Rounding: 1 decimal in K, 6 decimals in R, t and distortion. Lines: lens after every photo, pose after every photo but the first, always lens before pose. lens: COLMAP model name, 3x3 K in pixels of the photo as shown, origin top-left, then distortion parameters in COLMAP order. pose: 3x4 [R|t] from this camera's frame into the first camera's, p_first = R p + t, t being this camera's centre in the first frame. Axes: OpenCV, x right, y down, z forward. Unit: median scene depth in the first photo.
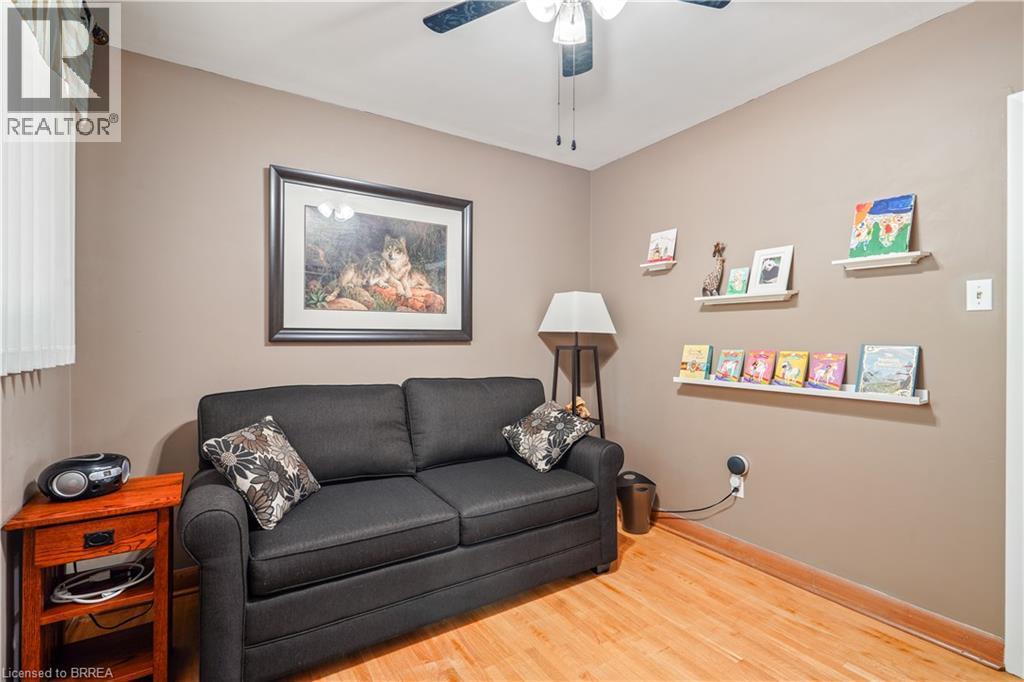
lens RADIAL K [[476.9, 0, 509.4], [0, 476.9, 339.9], [0, 0, 1]] dist [0.000688, 0.001146]
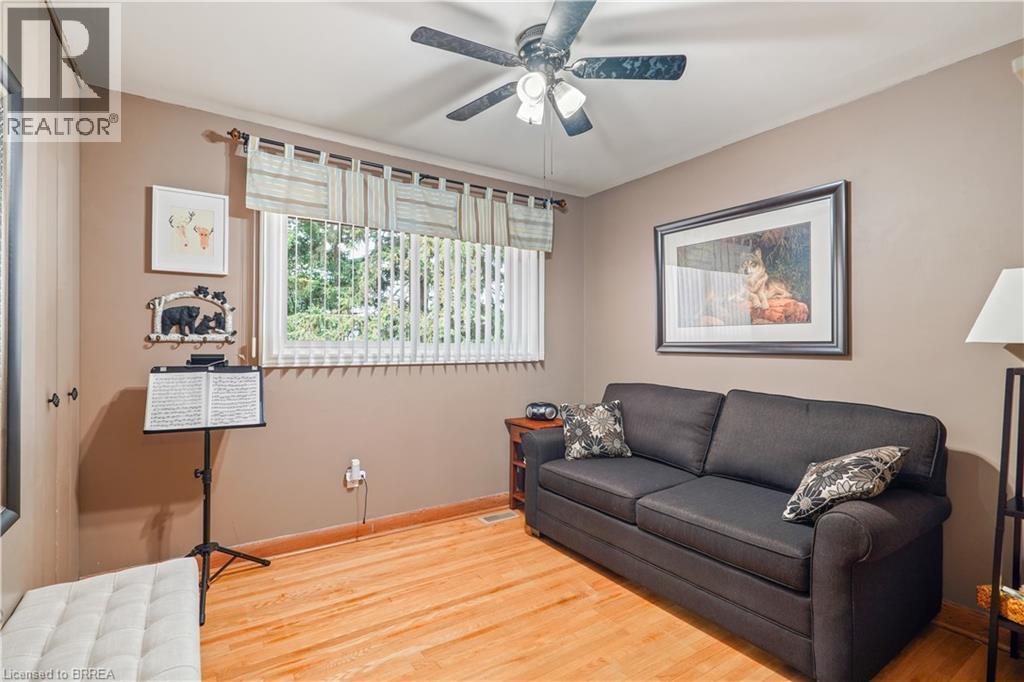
lens RADIAL K [[476.9, 0, 509.3], [0, 476.9, 341.9], [0, 0, 1]] dist [0.000688, 0.001146]
pose [[0.024674, -0.009951, -0.999646, 0.831948], [-0.010990, 0.999887, -0.010225, -0.006742], [0.999635, 0.011239, 0.024562, 0.500874]]
